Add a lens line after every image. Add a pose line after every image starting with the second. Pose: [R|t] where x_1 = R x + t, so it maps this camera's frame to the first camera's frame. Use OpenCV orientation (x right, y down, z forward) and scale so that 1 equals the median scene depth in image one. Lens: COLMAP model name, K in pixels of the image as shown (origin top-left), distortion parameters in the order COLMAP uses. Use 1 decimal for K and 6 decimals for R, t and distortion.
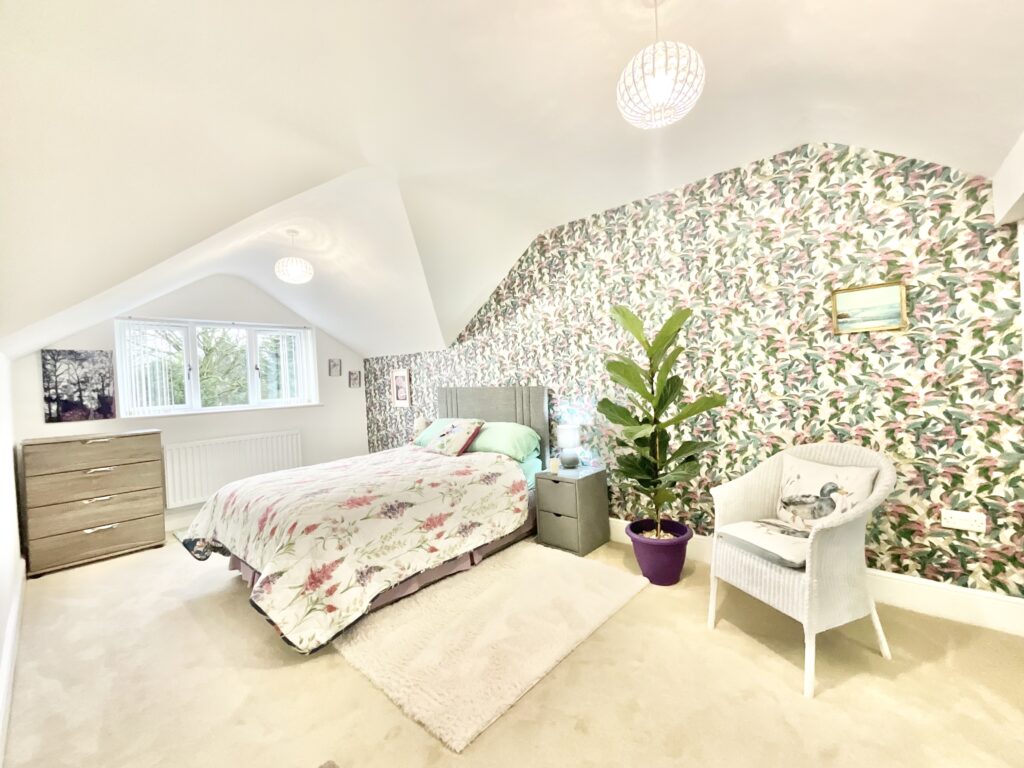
lens RADIAL K [[416.4, 0, 512.9], [0, 416.4, 383.9], [0, 0, 1]] dist [-0.000176, -0.000704]
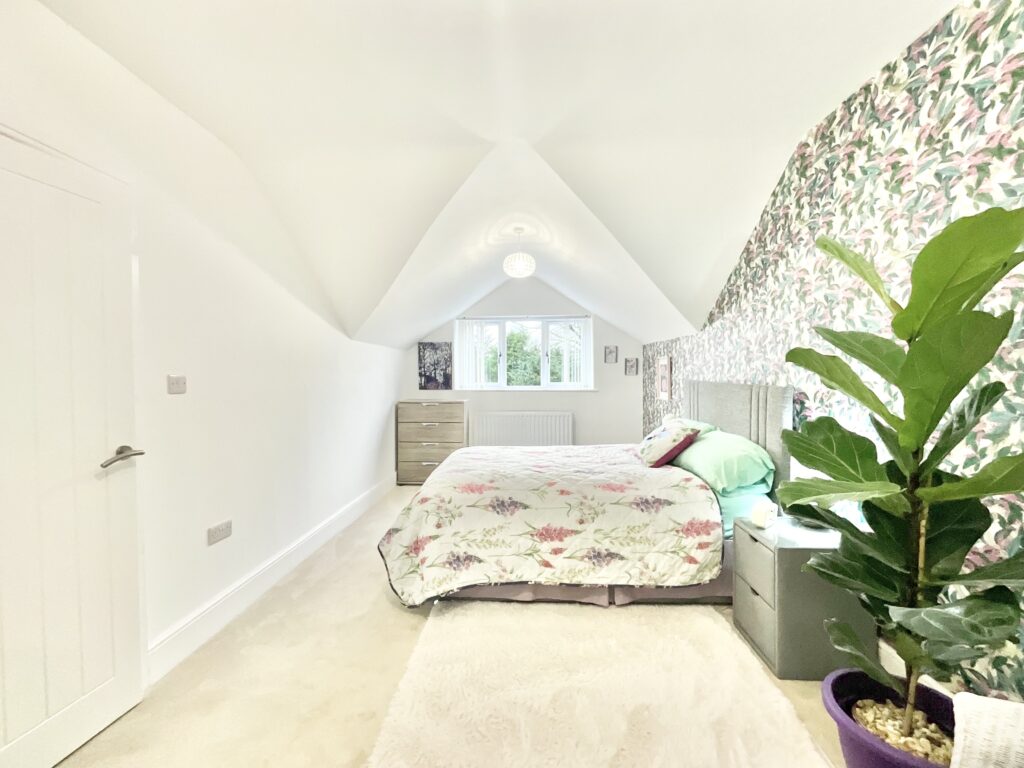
lens RADIAL K [[416.4, 0, 532.4], [0, 416.4, 385.4], [0, 0, 1]] dist [-0.000176, -0.000704]
pose [[0.640054, 0.062708, -0.765766, 0.302693], [-0.033526, 0.997994, 0.053702, -0.017059], [0.767598, -0.008699, 0.640873, 0.288184]]
